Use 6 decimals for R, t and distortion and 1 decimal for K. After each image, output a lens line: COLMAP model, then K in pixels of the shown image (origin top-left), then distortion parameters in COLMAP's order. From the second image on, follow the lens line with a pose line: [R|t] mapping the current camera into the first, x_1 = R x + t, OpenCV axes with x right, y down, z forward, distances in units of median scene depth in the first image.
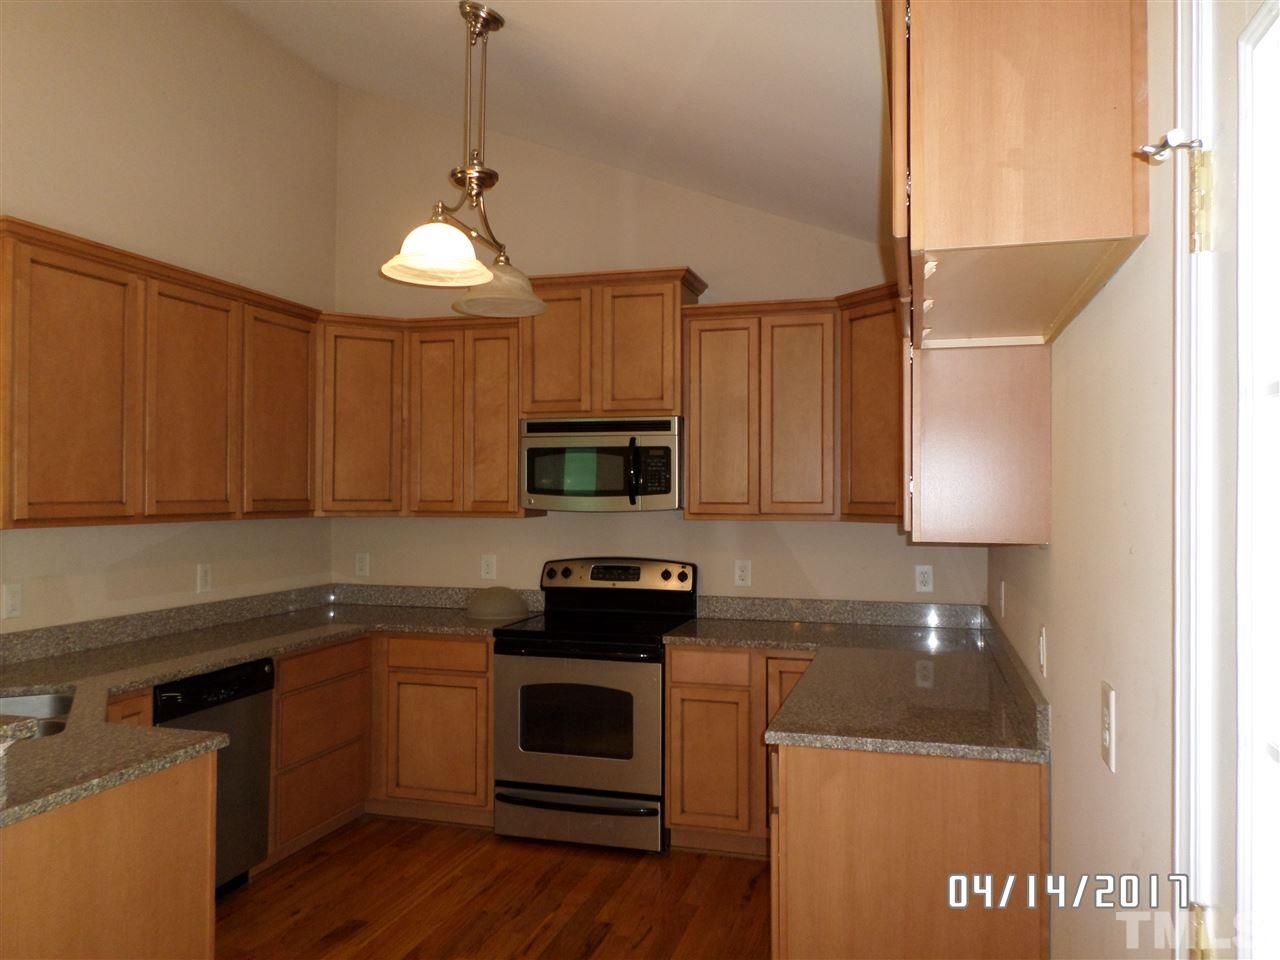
lens RADIAL K [[989.7, 0, 639.9], [0, 989.7, 473.1], [0, 0, 1]] dist [-0.003621, 0.004622]
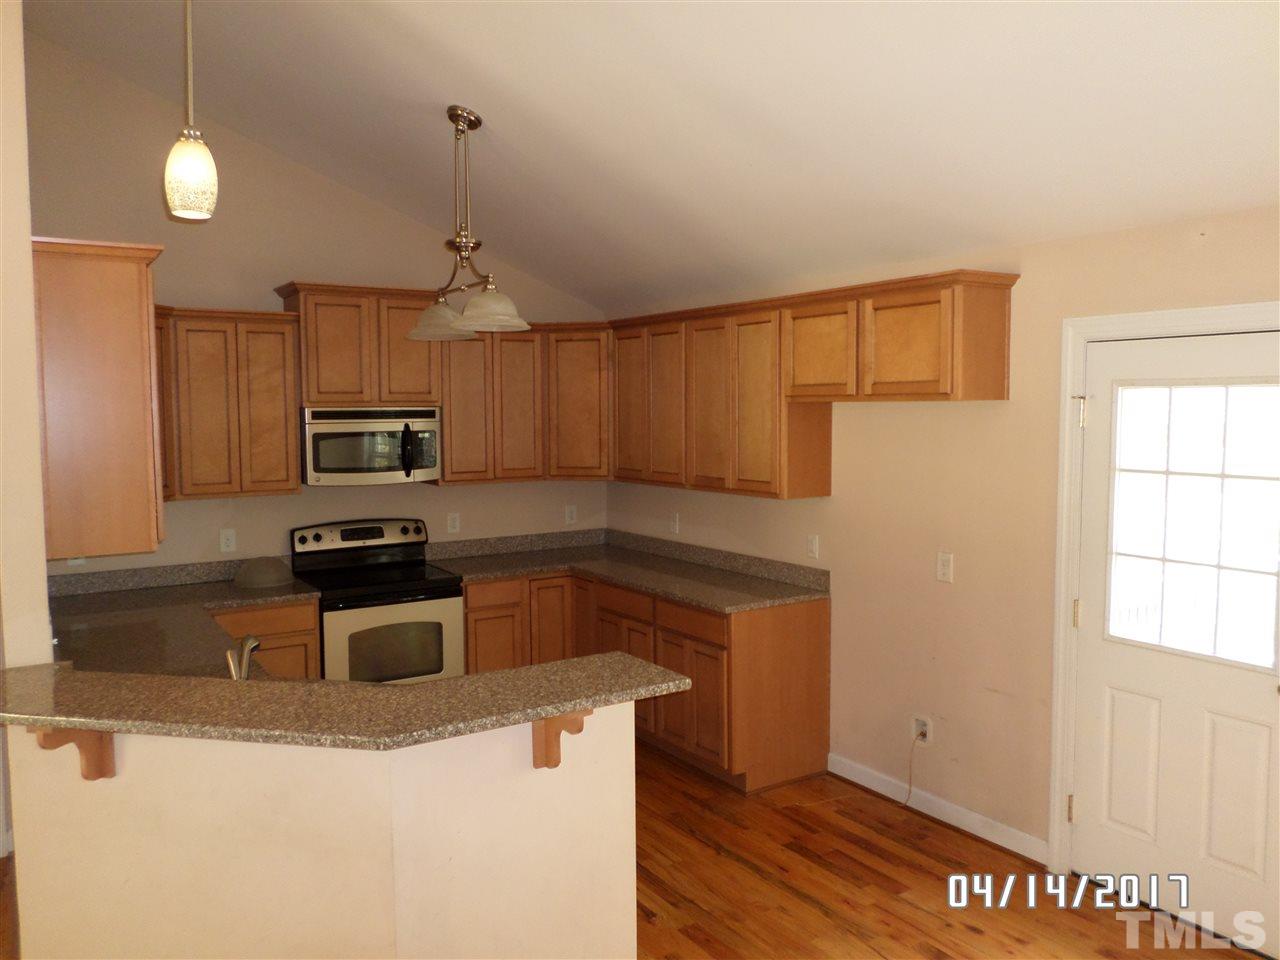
lens RADIAL K [[989.7, 0, 626.6], [0, 989.7, 470.7], [0, 0, 1]] dist [-0.003621, 0.004622]
pose [[0.658076, -0.057245, 0.750772, -0.745154], [-0.002990, 0.996899, 0.078633, -0.073587], [-0.752945, -0.053991, 0.655864, -0.026655]]
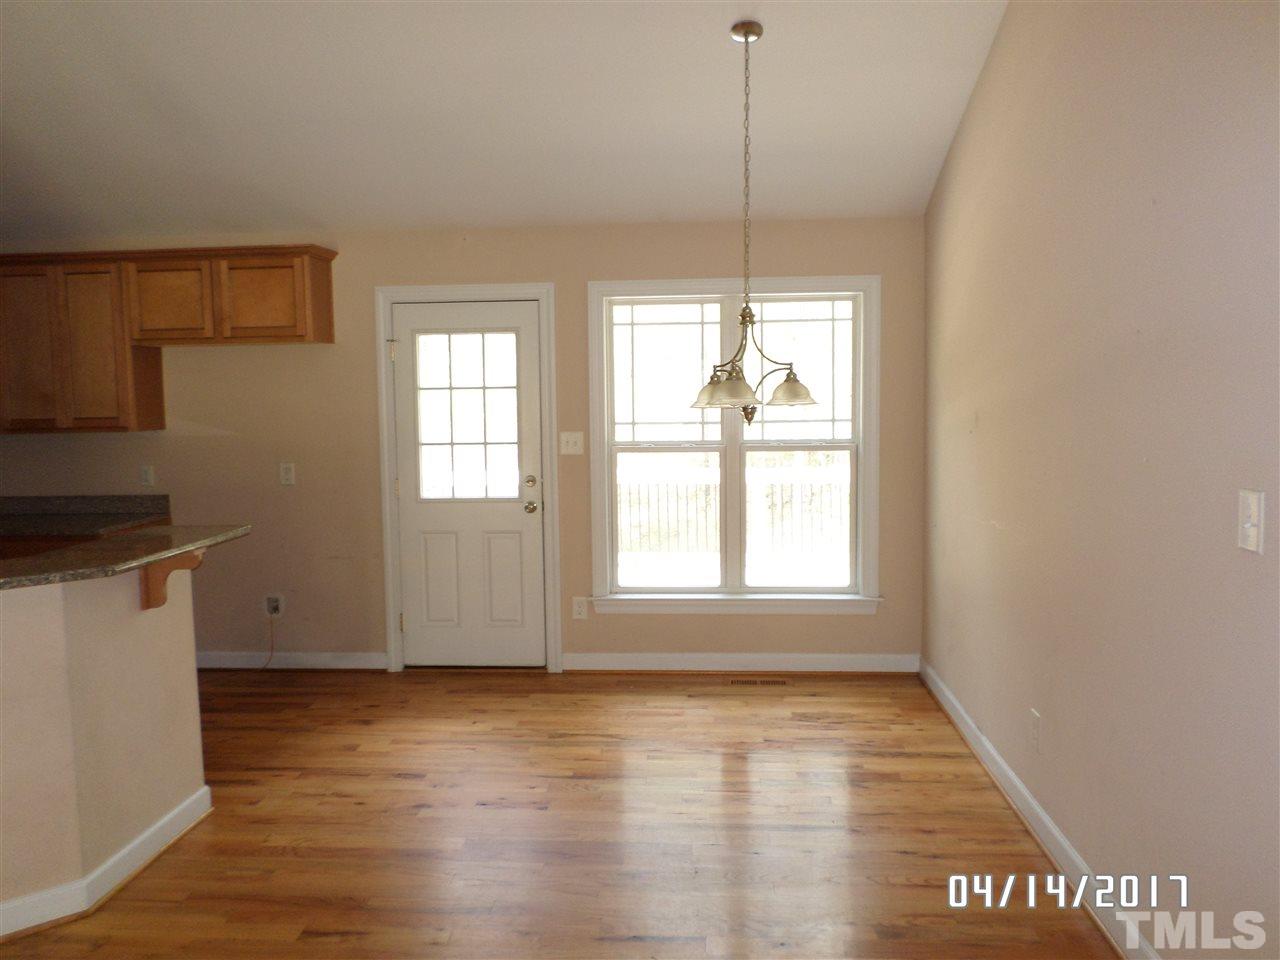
lens RADIAL K [[989.7, 0, 647.5], [0, 989.7, 470.1], [0, 0, 1]] dist [-0.003621, 0.004622]
pose [[-0.211329, -0.078729, 0.974239, -1.133490], [0.002484, 0.996704, 0.081083, -0.010535], [-0.977412, 0.019555, -0.210437, 0.182487]]
